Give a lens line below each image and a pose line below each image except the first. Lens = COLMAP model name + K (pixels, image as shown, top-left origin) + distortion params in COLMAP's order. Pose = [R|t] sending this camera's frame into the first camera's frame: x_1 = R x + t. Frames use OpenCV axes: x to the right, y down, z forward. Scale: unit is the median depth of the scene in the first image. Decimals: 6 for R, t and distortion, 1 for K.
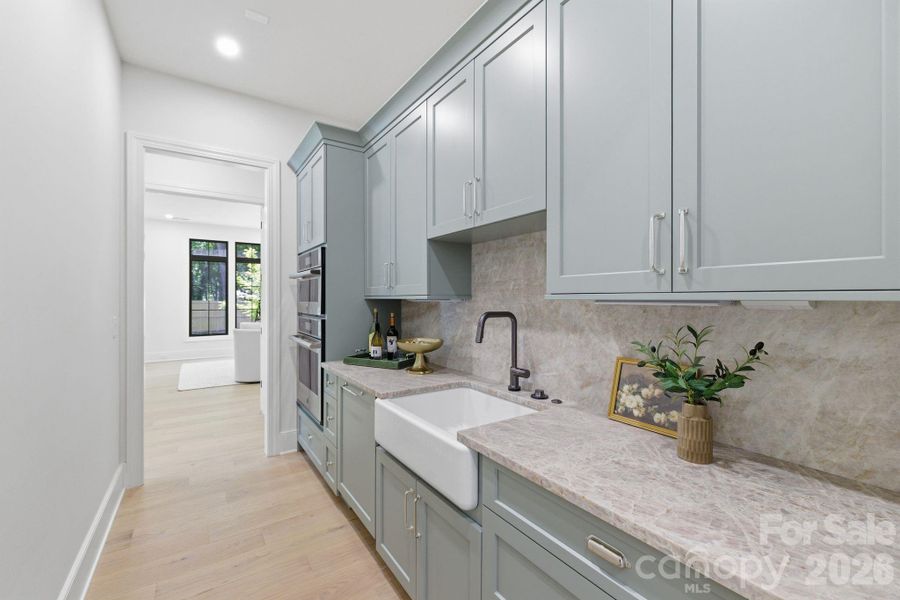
lens RADIAL K [[376.6, 0, 448.5], [0, 376.6, 299.0], [0, 0, 1]] dist [0.001001, -0.000077]
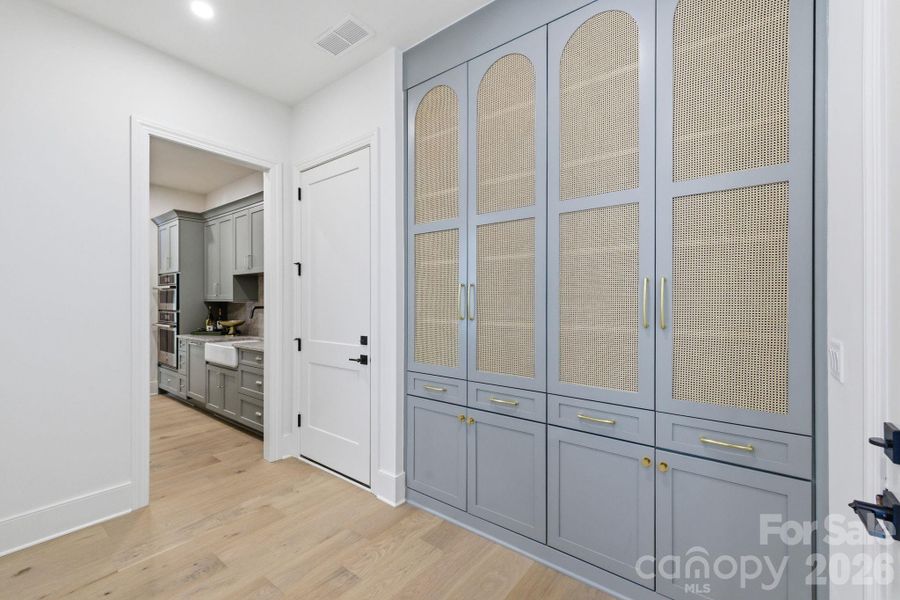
lens RADIAL K [[376.6, 0, 452.9], [0, 376.6, 301.1], [0, 0, 1]] dist [0.001001, -0.000077]
pose [[0.947082, -0.000253, 0.320993, 0.364586], [0.000882, 0.999998, -0.001812, 0.003399], [-0.320992, 0.001999, 0.947080, -1.224579]]
